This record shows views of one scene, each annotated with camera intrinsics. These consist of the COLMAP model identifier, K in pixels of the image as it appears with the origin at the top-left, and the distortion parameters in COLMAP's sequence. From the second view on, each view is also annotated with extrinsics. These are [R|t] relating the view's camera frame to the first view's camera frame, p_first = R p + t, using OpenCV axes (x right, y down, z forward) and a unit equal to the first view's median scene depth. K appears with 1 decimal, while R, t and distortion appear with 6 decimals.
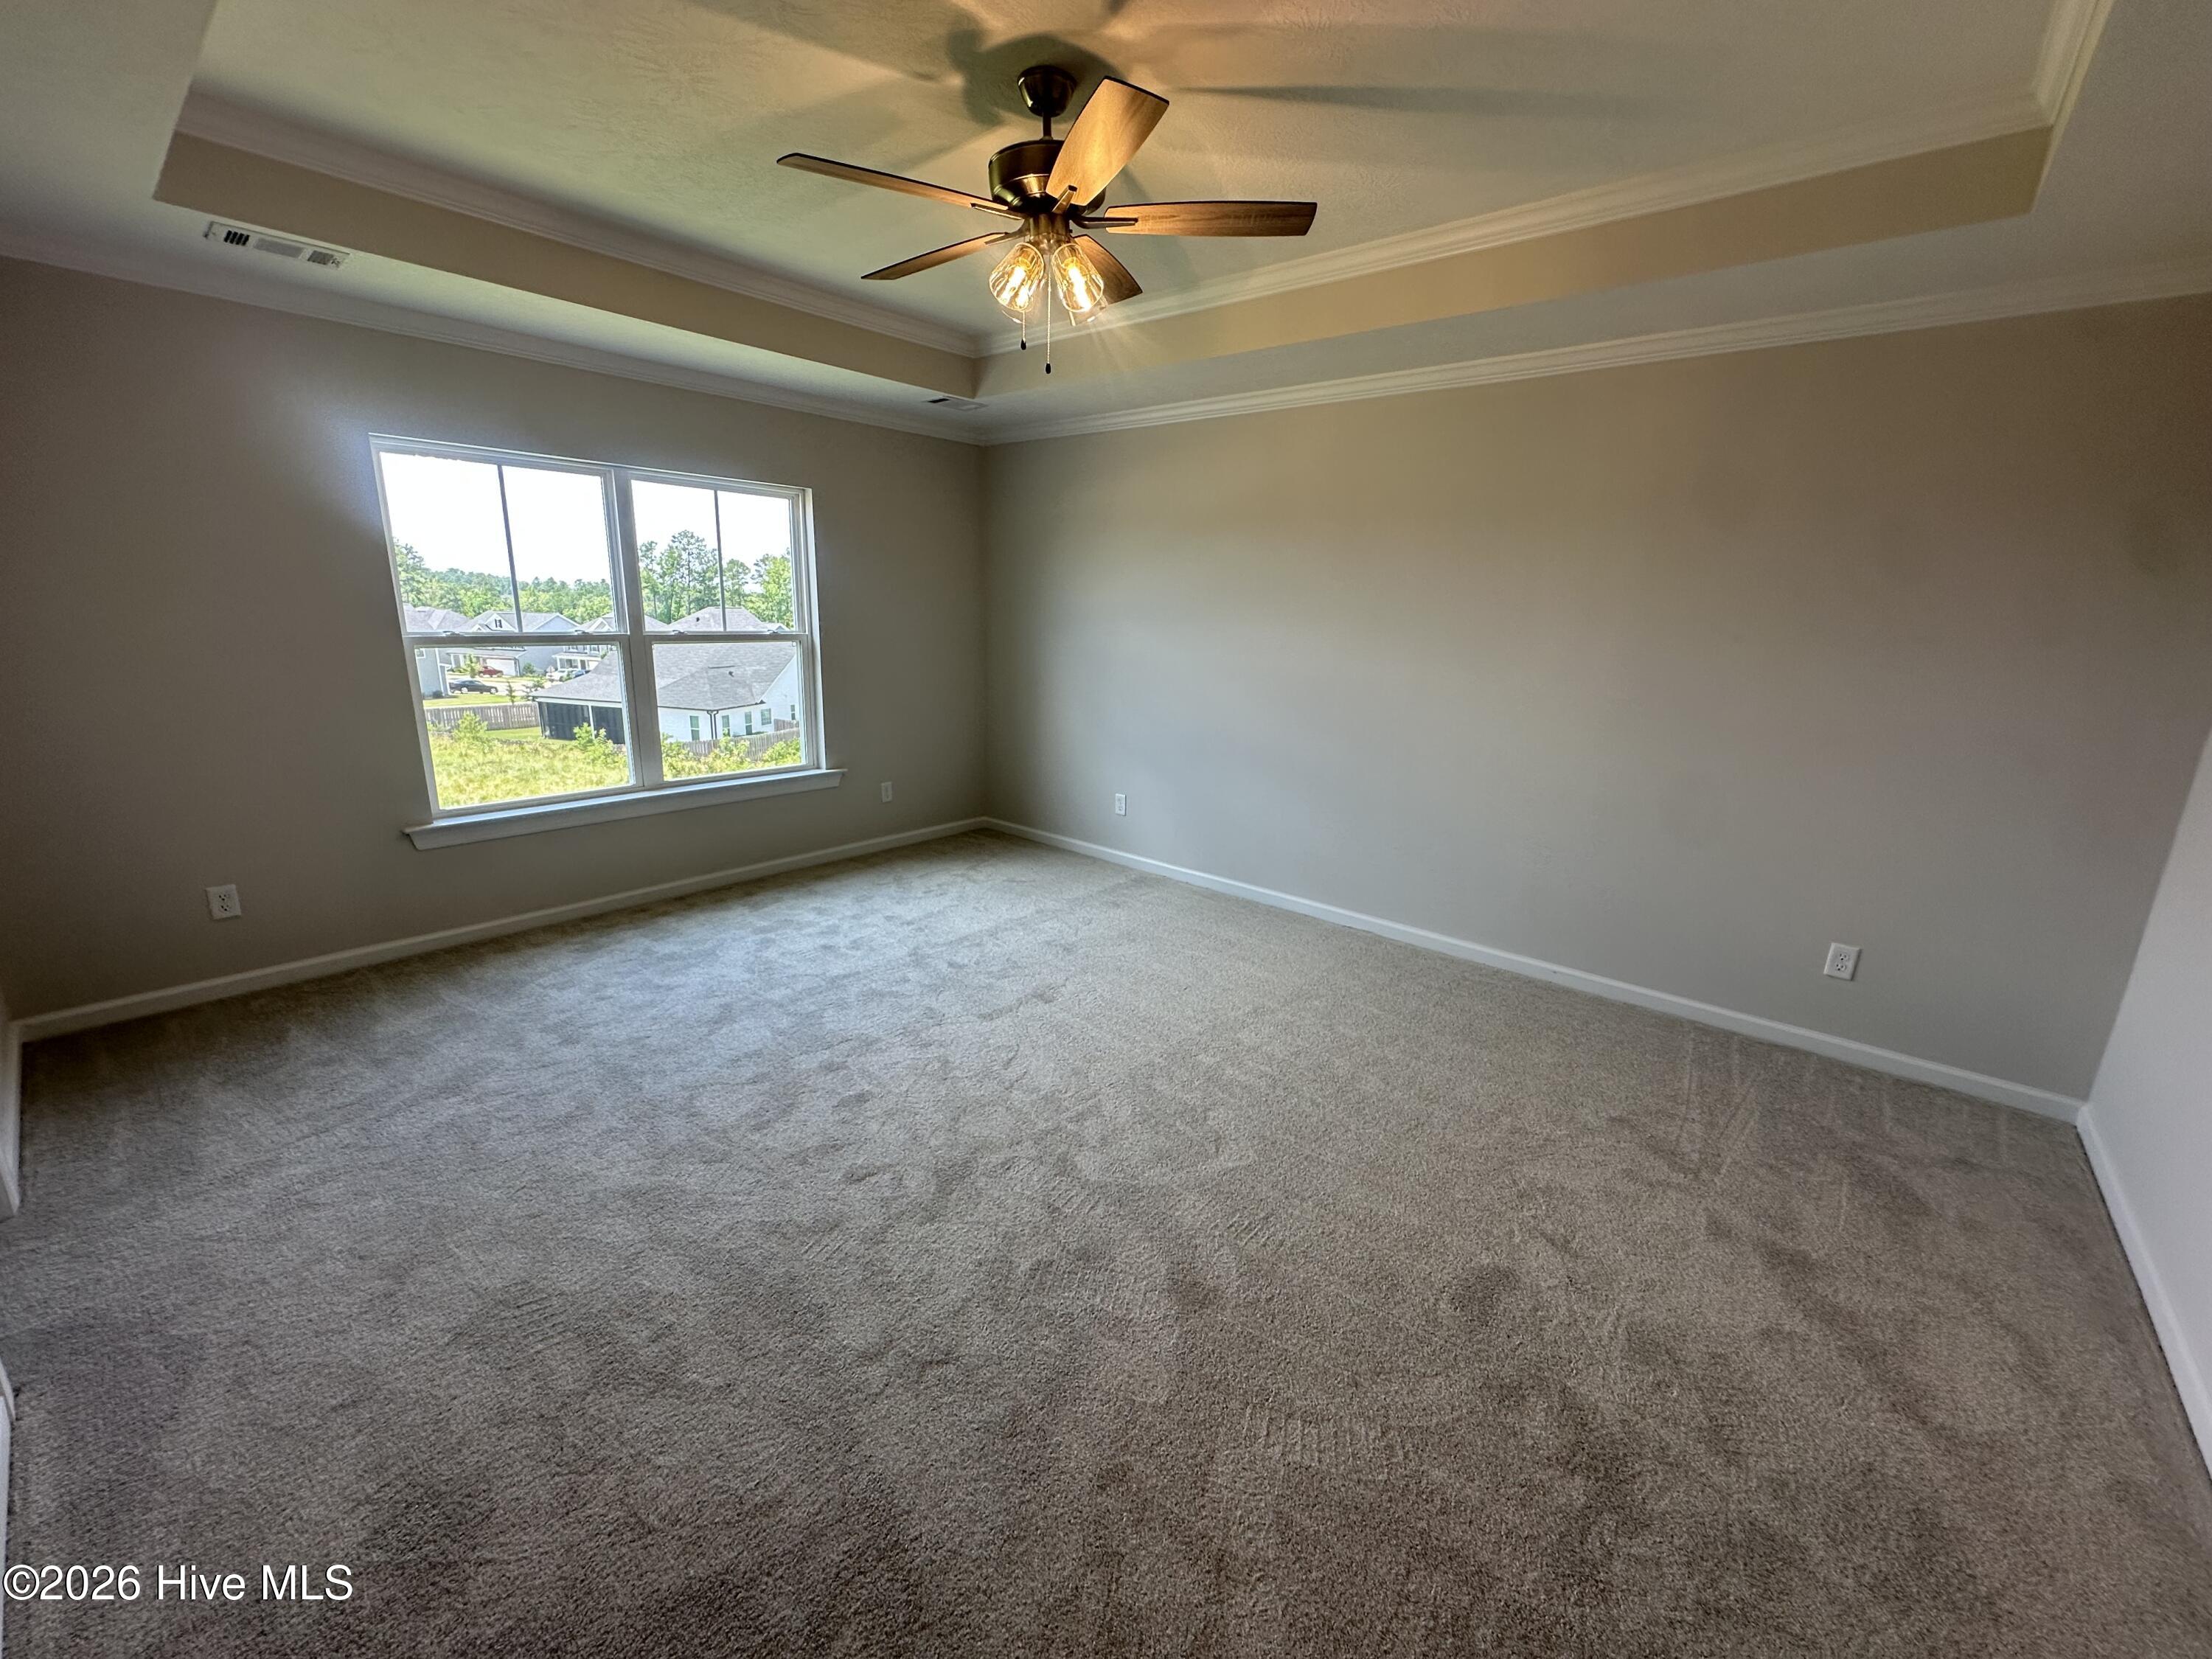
lens RADIAL K [[888.9, 0, 1093.5], [0, 888.9, 826.7], [0, 0, 1]] dist [-0.000530, -0.000063]
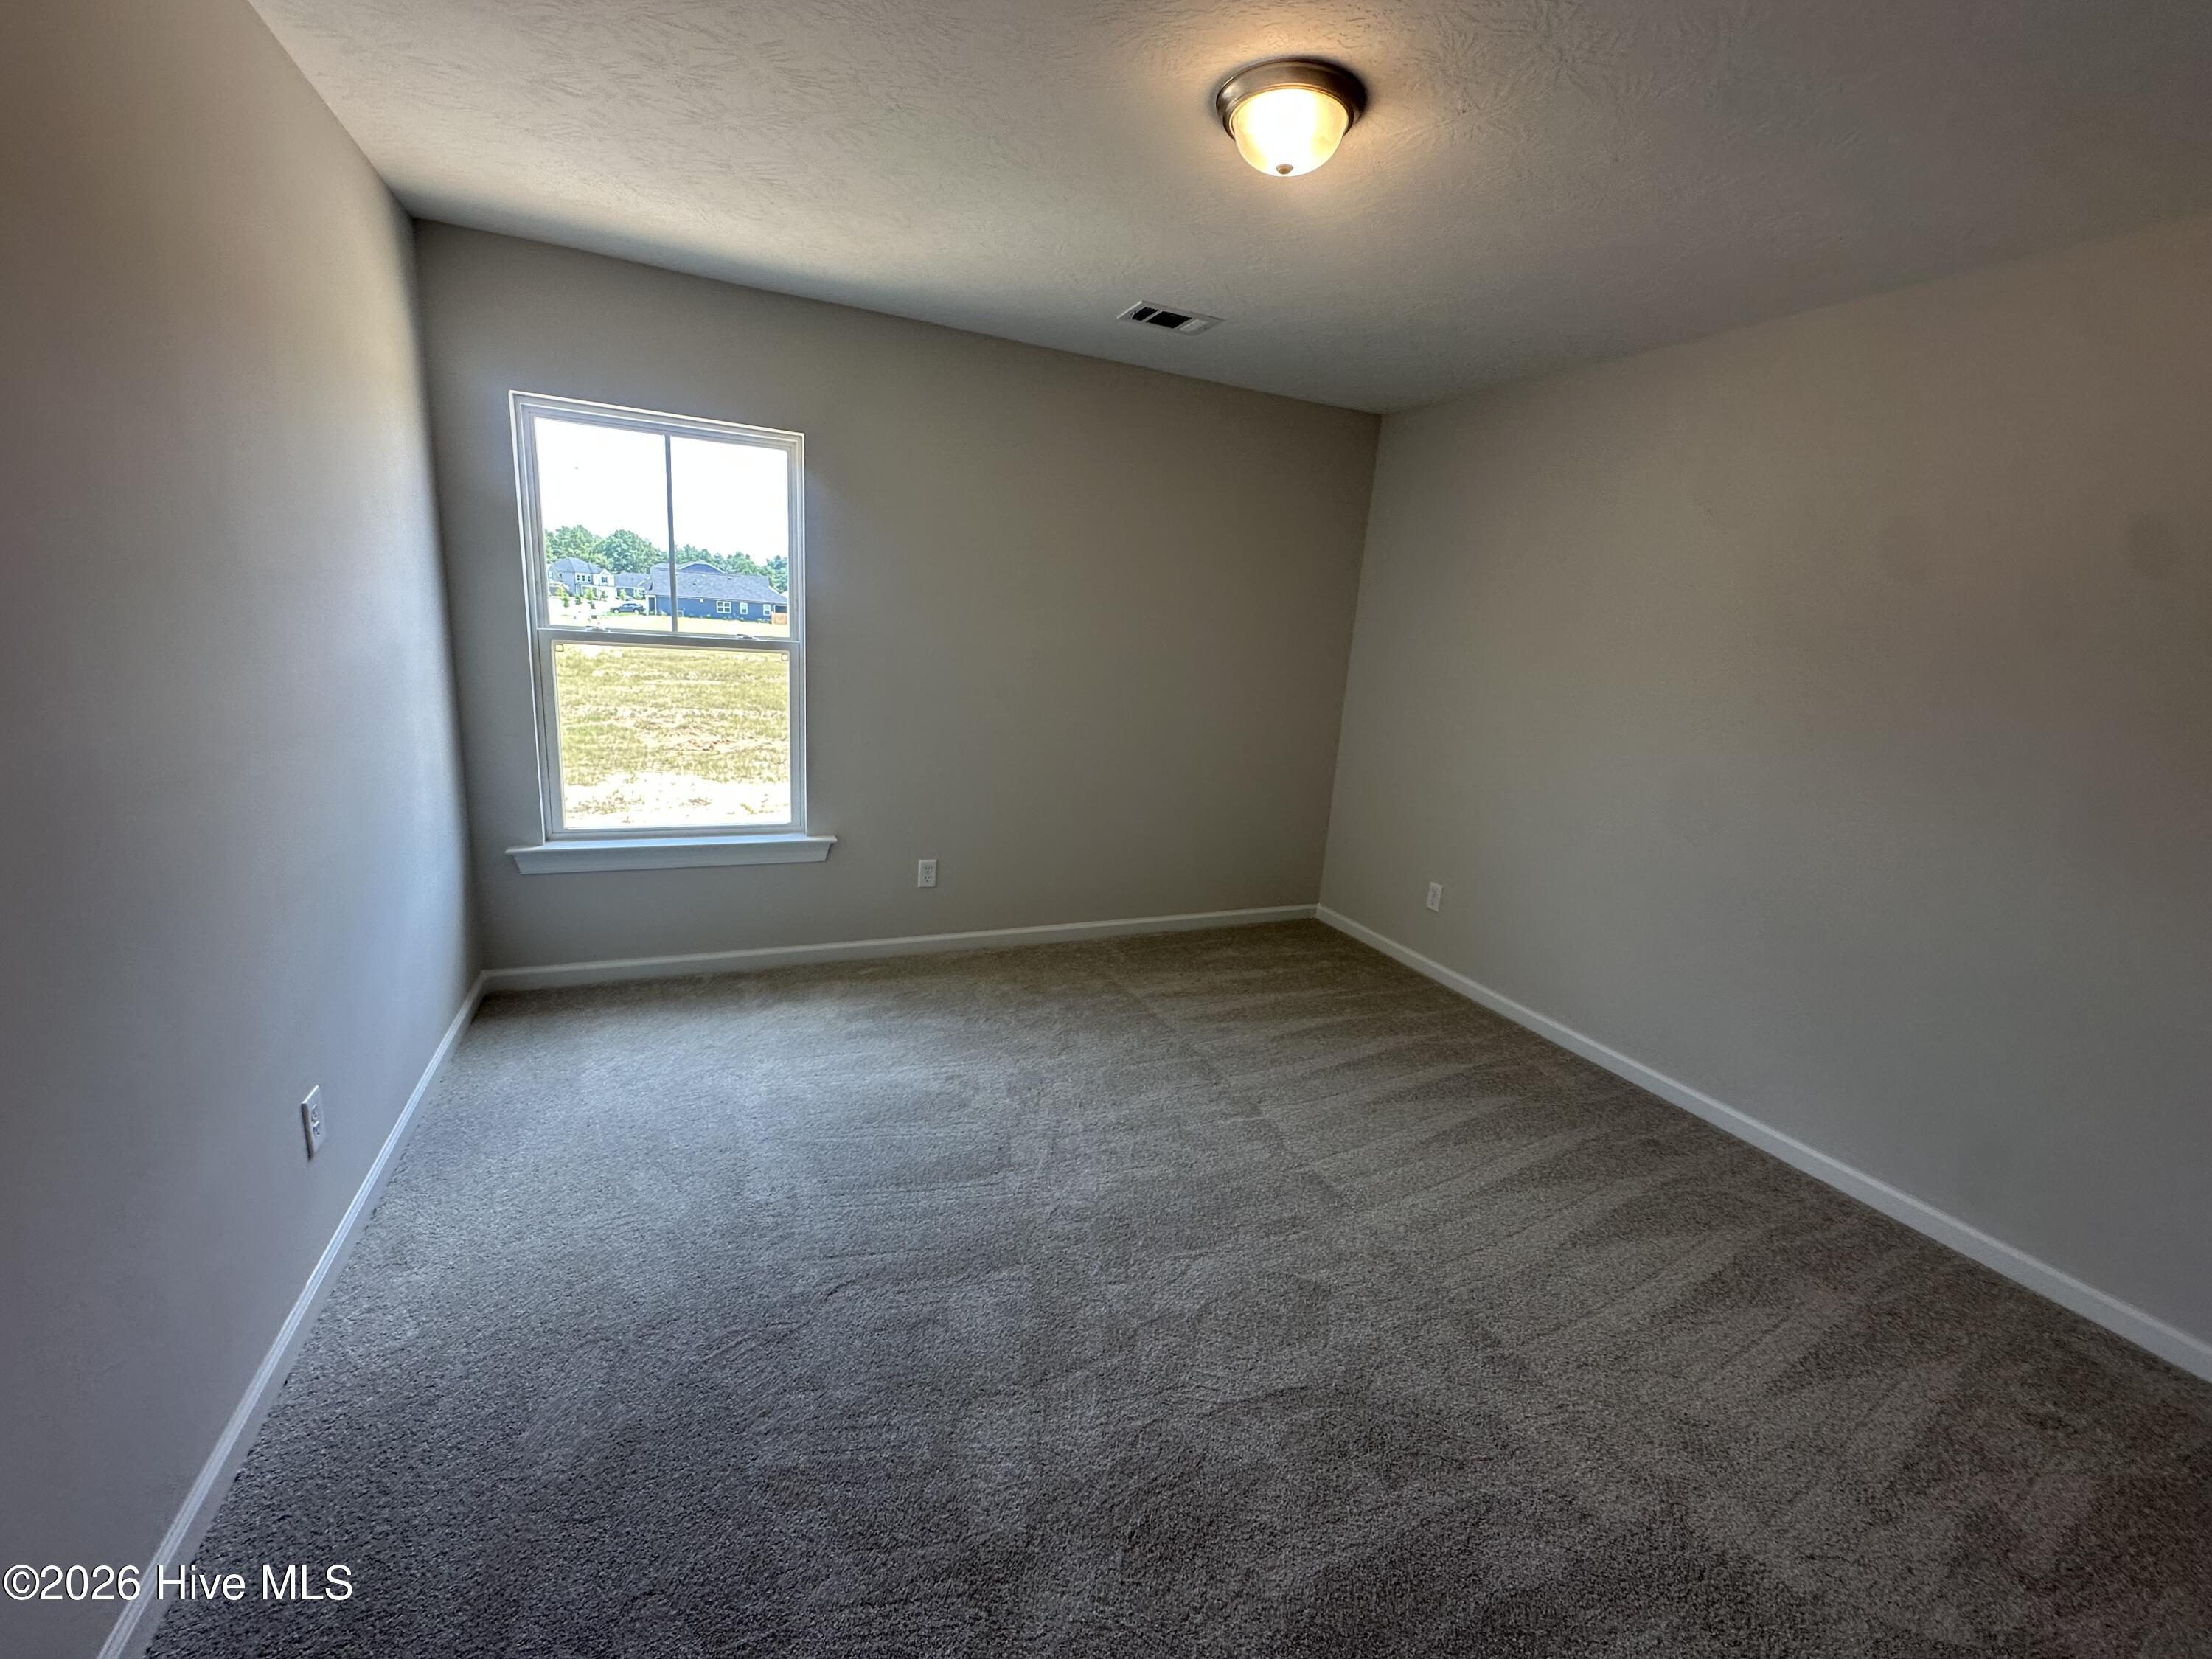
lens RADIAL K [[888.9, 0, 1093.5], [0, 888.9, 826.7], [0, 0, 1]] dist [-0.000530, -0.000063]
pose [[0.900626, 0.129564, -0.414833, 0.204978], [-0.144711, 0.989461, -0.005140, -0.105745], [0.409795, 0.064660, 0.909883, 0.477332]]
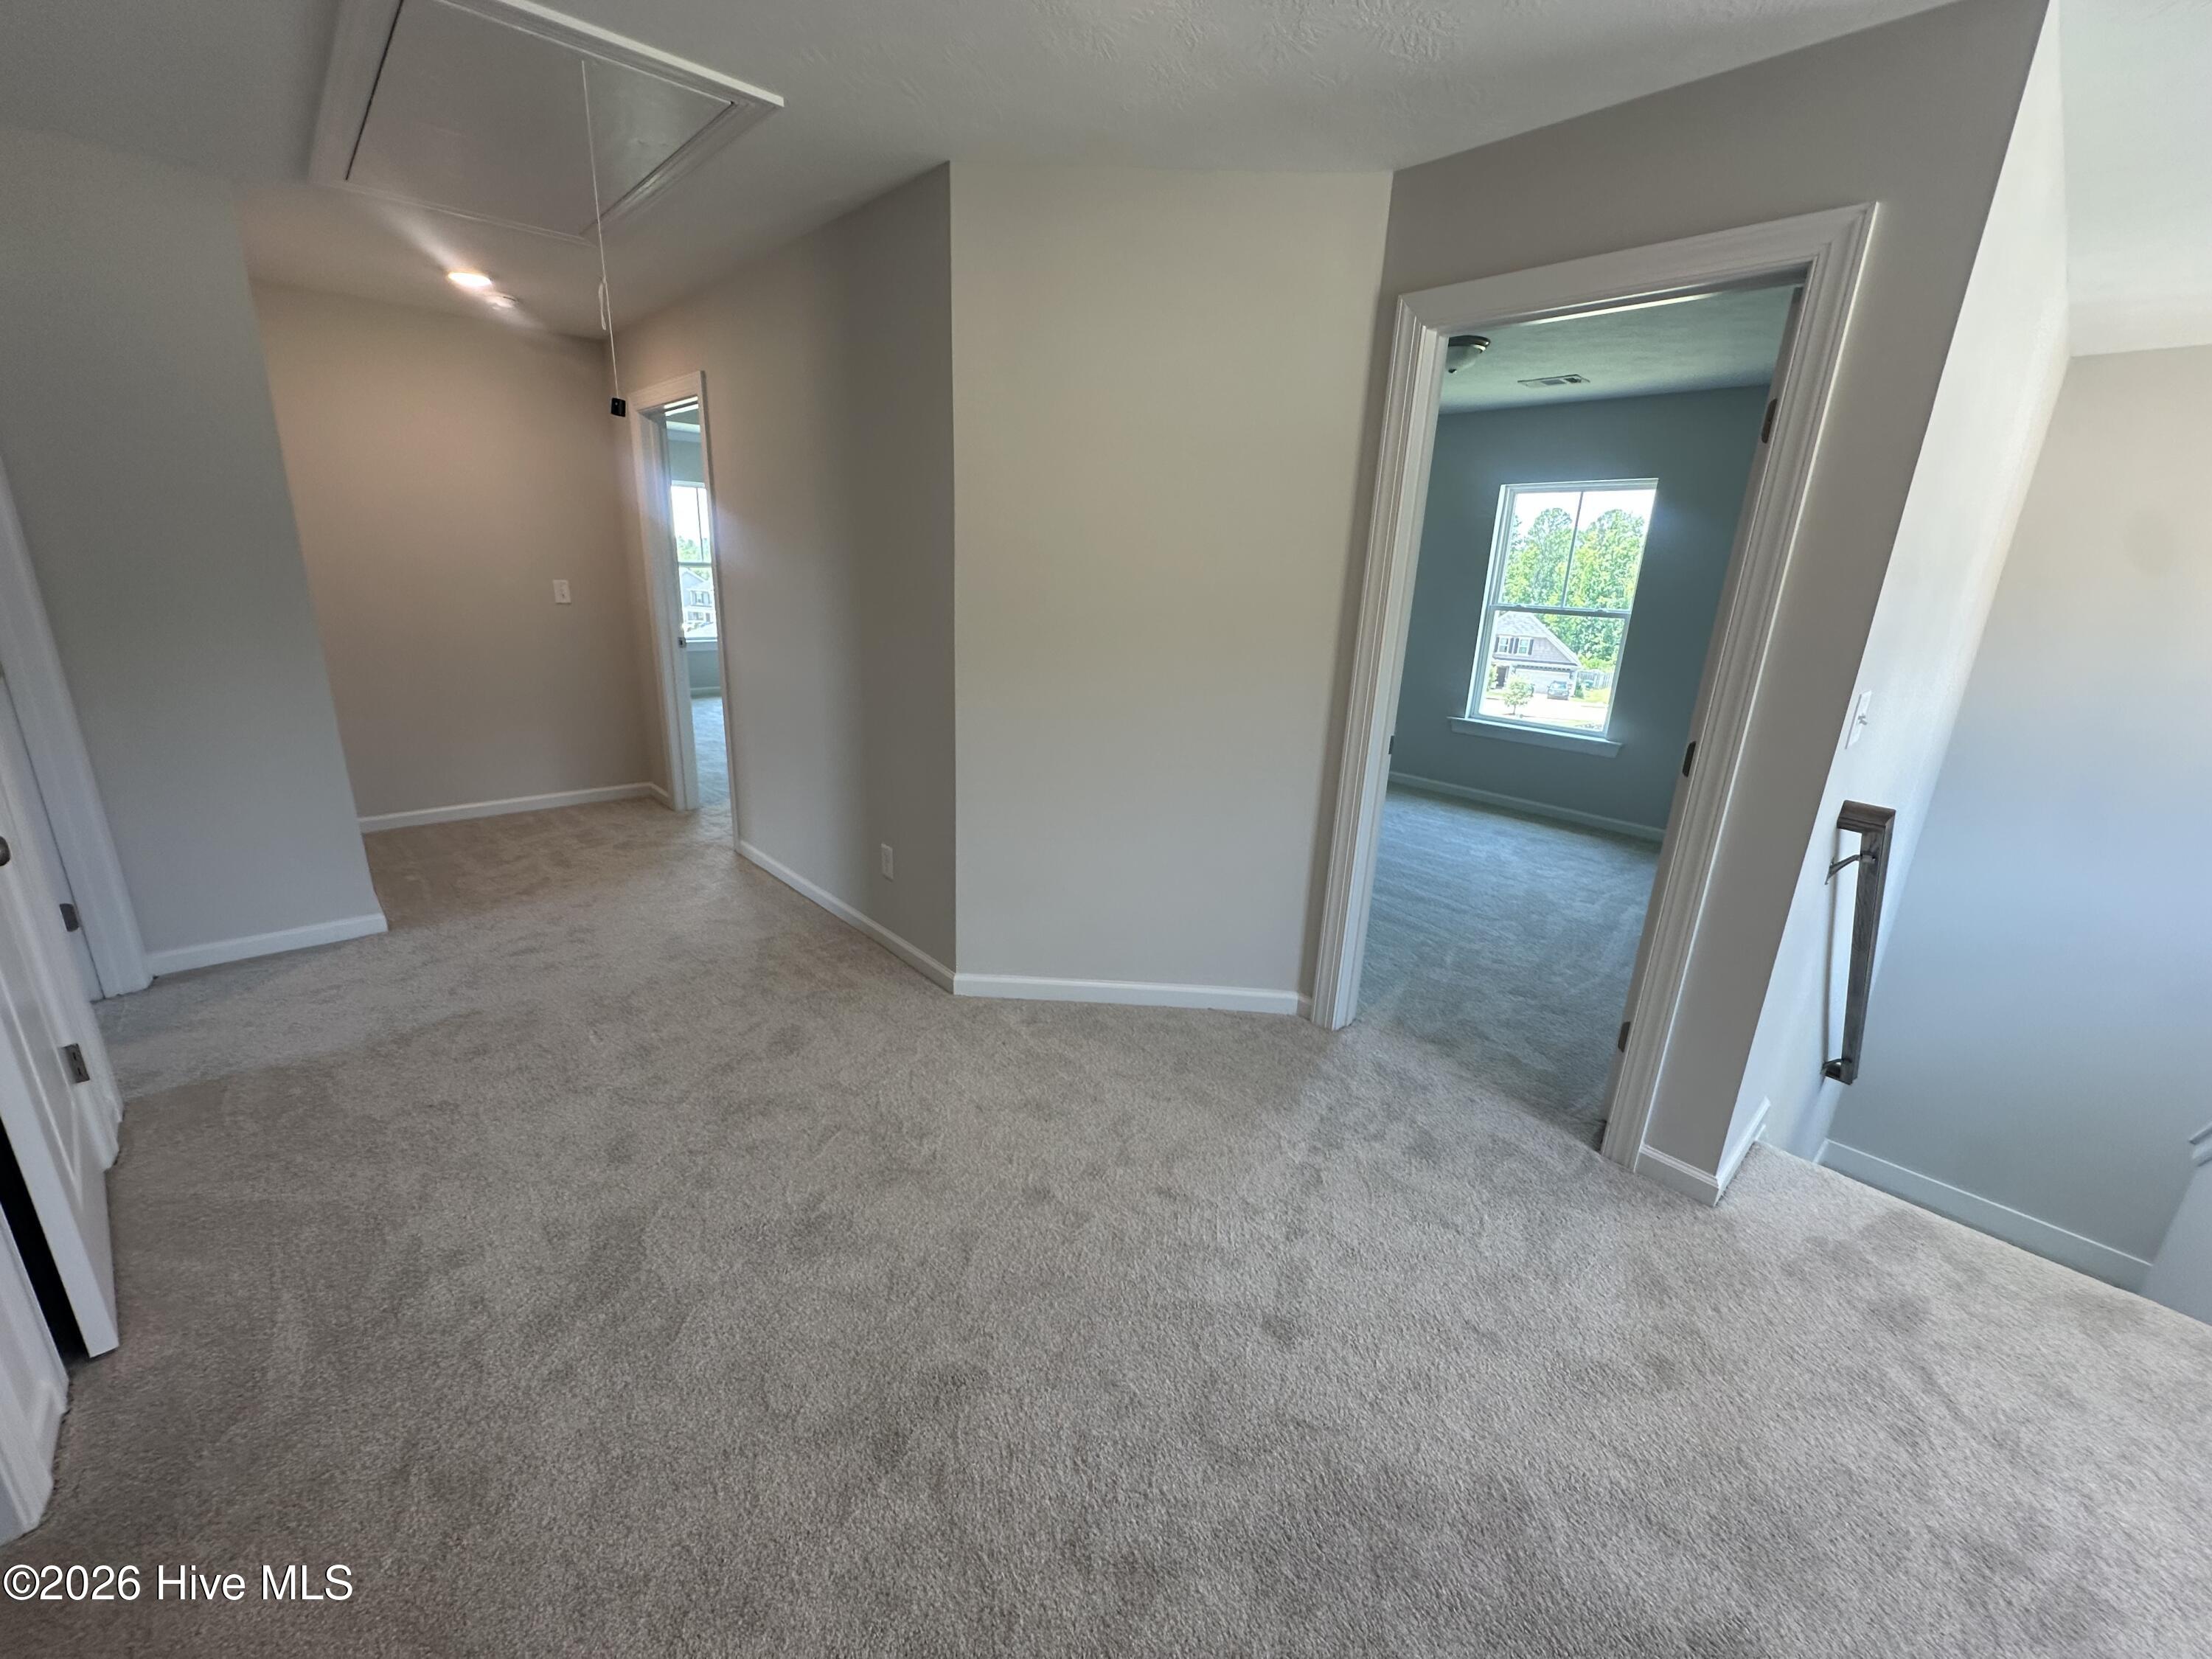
lens RADIAL K [[888.9, 0, 1093.5], [0, 888.9, 826.7], [0, 0, 1]] dist [-0.000530, -0.000063]
pose [[-0.119592, 0.251585, -0.960418, 0.898601], [-0.275910, 0.920833, 0.275573, -0.095662], [0.953715, 0.297945, -0.040710, 0.504483]]
